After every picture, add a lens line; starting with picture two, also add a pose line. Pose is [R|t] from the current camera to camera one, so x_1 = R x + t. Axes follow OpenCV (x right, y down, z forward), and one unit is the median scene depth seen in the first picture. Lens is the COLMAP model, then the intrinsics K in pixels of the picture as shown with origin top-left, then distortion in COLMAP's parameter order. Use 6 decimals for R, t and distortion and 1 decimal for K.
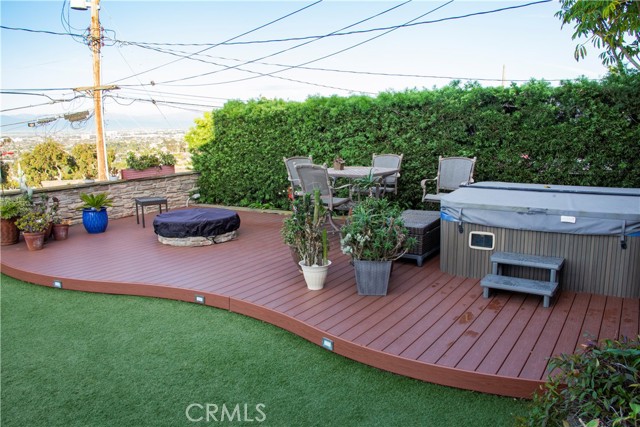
lens RADIAL K [[517.7, 0, 320.0], [0, 517.7, 213.5], [0, 0, 1]] dist [-0.151247, 0.121178]
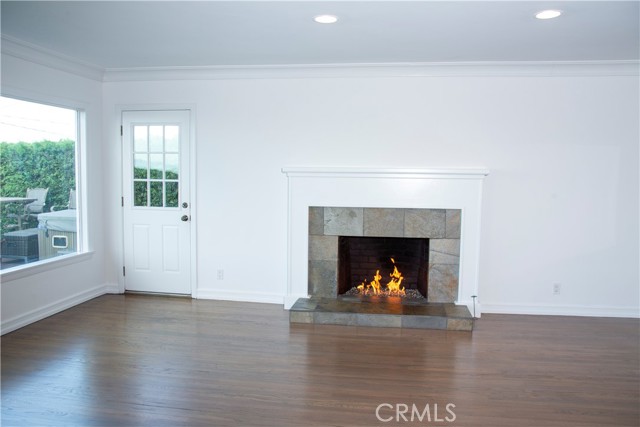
lens RADIAL K [[527.6, 0, 320.0], [0, 527.6, 213.5], [0, 0, 1]] dist [-0.155751, 0.131706]
pose [[0.920367, -0.001742, 0.391052, 0.272578], [0.040050, 0.995152, -0.089826, 0.085005], [-0.389000, 0.098335, 0.915974, -0.405161]]
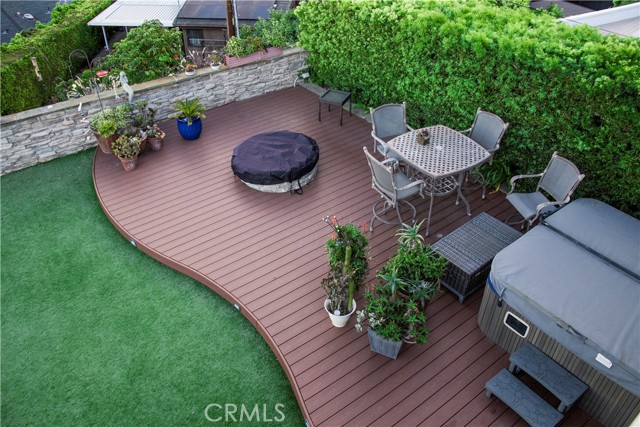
lens RADIAL K [[527.6, 0, 320.0], [0, 527.6, 213.5], [0, 0, 1]] dist [-0.155751, 0.131706]
pose [[0.942643, 0.217184, -0.253486, 0.109621], [-0.077838, 0.881471, 0.465779, -0.338349], [0.324600, -0.419332, 0.847818, 0.109871]]
